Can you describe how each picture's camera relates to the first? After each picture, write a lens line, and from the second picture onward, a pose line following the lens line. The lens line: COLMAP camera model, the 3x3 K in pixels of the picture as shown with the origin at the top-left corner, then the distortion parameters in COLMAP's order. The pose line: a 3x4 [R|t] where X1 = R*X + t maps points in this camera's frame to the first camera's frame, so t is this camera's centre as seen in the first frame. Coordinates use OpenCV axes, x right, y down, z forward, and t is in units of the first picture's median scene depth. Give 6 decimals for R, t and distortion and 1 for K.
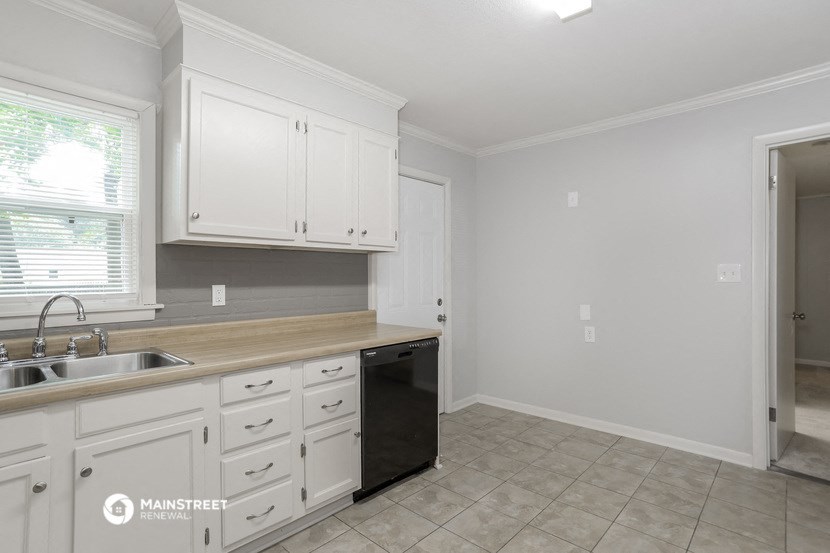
lens RADIAL K [[396.2, 0, 405.4], [0, 396.2, 281.5], [0, 0, 1]] dist [-0.002559, 0.000003]
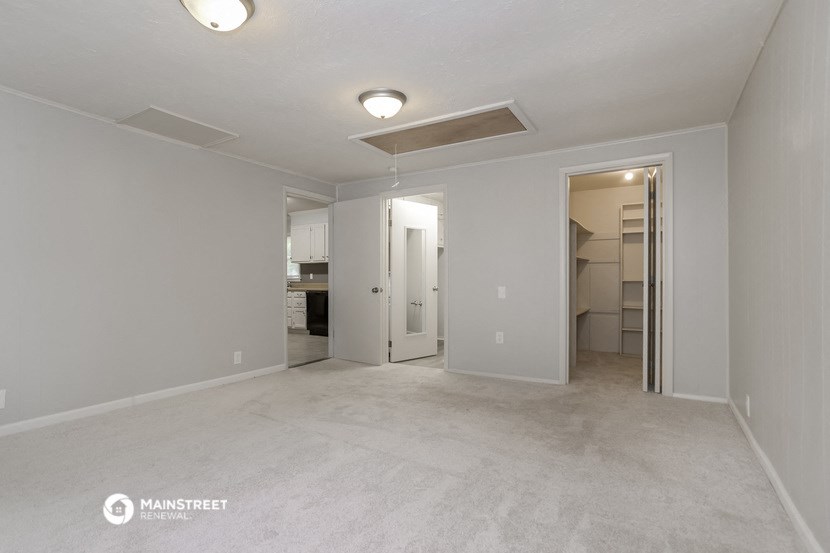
lens RADIAL K [[396.2, 0, 405.4], [0, 396.2, 281.5], [0, 0, 1]] dist [-0.002559, 0.000003]
pose [[0.199497, 0.011724, -0.979828, 3.681115], [-0.003849, 0.999930, 0.011181, 0.040862], [0.979891, 0.001541, 0.199528, 1.169754]]
